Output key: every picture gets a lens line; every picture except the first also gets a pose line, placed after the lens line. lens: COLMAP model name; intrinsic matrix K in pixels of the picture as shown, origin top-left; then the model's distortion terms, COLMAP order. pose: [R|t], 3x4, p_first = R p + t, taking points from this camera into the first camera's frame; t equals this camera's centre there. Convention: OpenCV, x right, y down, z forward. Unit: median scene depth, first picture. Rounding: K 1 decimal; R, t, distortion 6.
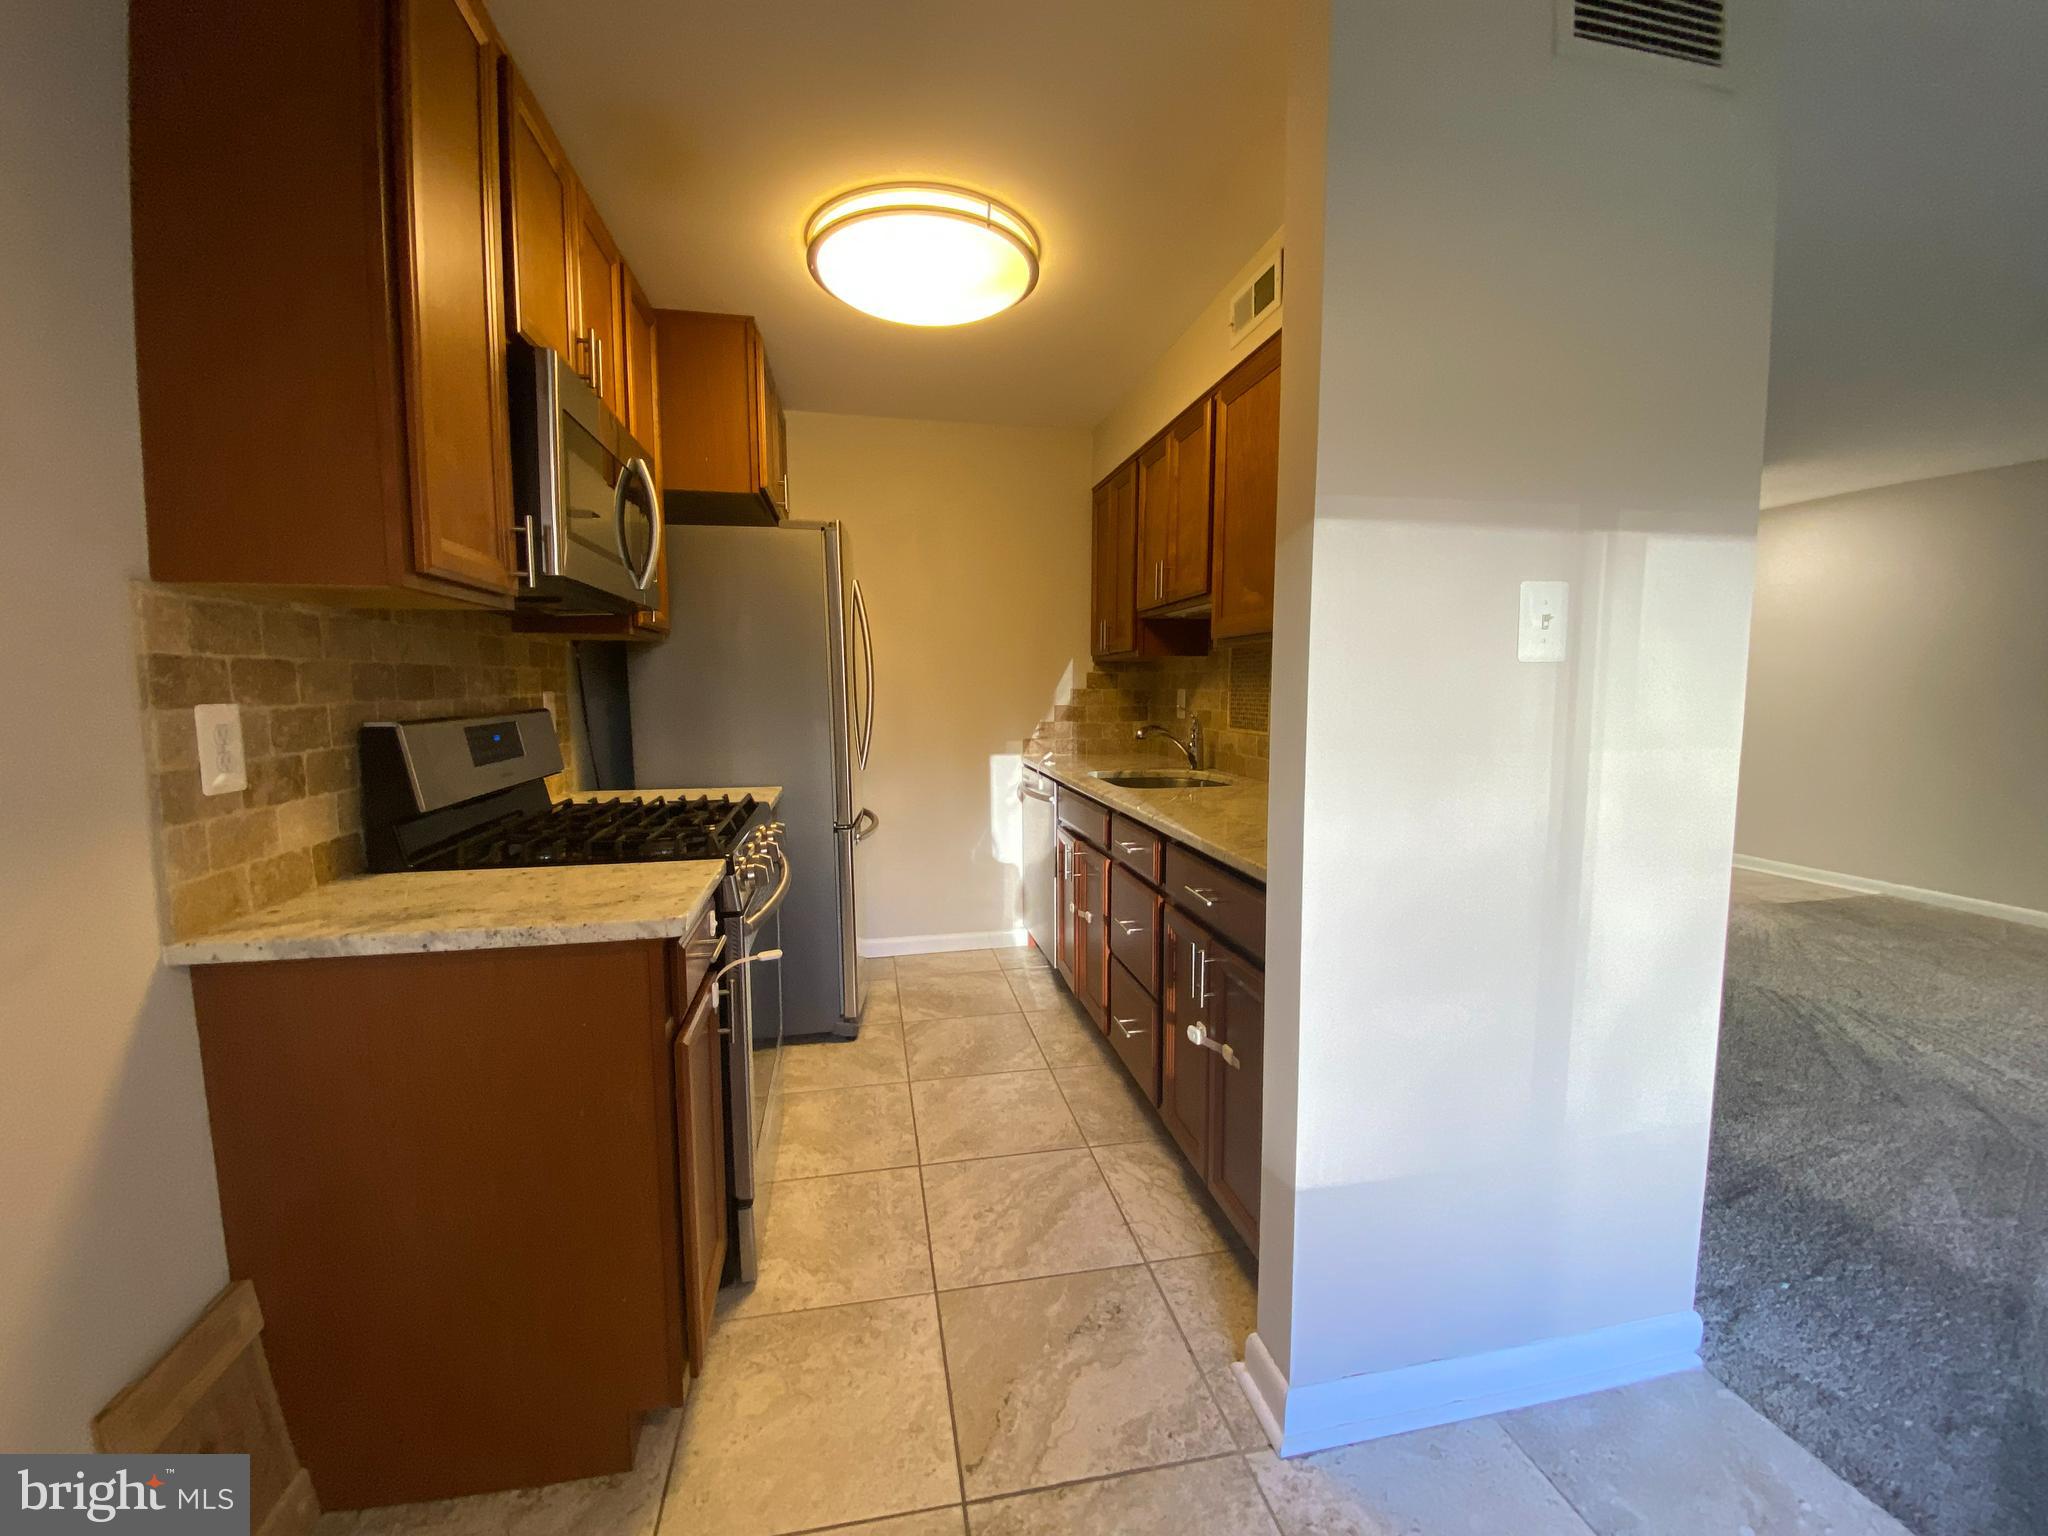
lens RADIAL K [[825.7, 0, 1032.9], [0, 825.7, 758.2], [0, 0, 1]] dist [-0.000692, -0.000184]
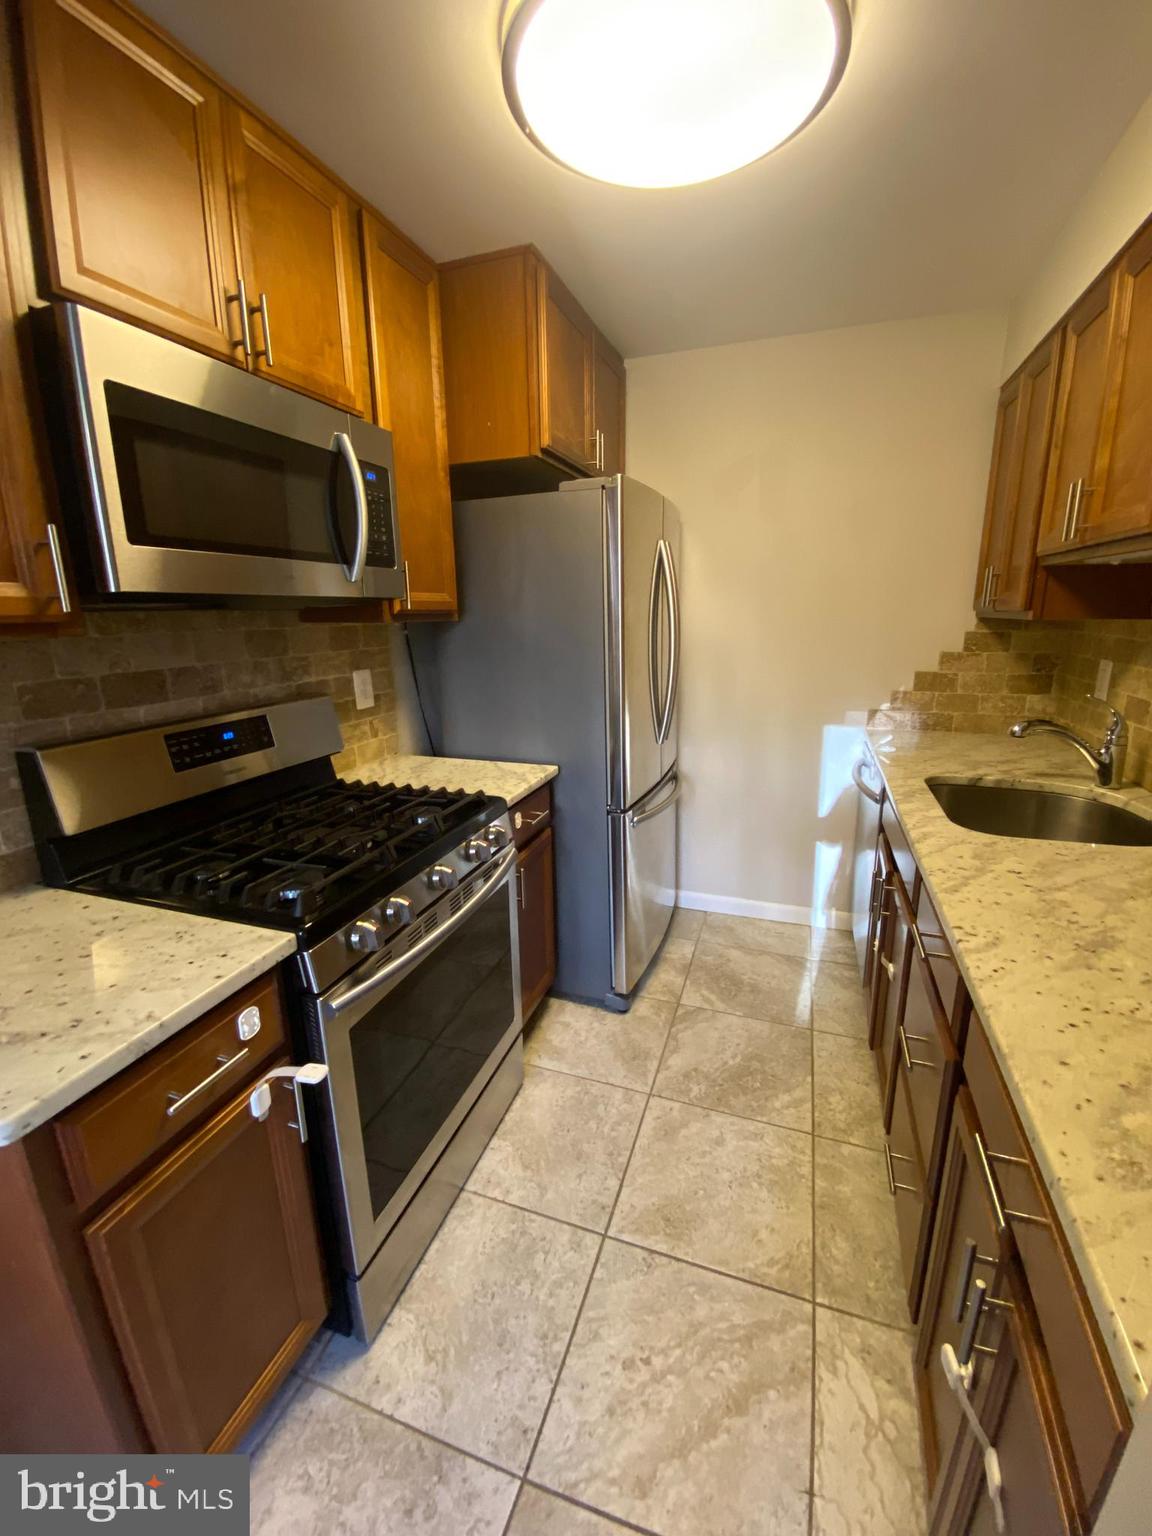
lens RADIAL K [[625.2, 0, 575.1], [0, 625.2, 757.7], [0, 0, 1]] dist [-0.007555, -0.002405]
pose [[0.849782, 0.110196, -0.515488, 0.103379], [-0.032841, 0.987073, 0.156868, -0.097519], [0.526110, -0.116375, 0.842416, 0.398338]]
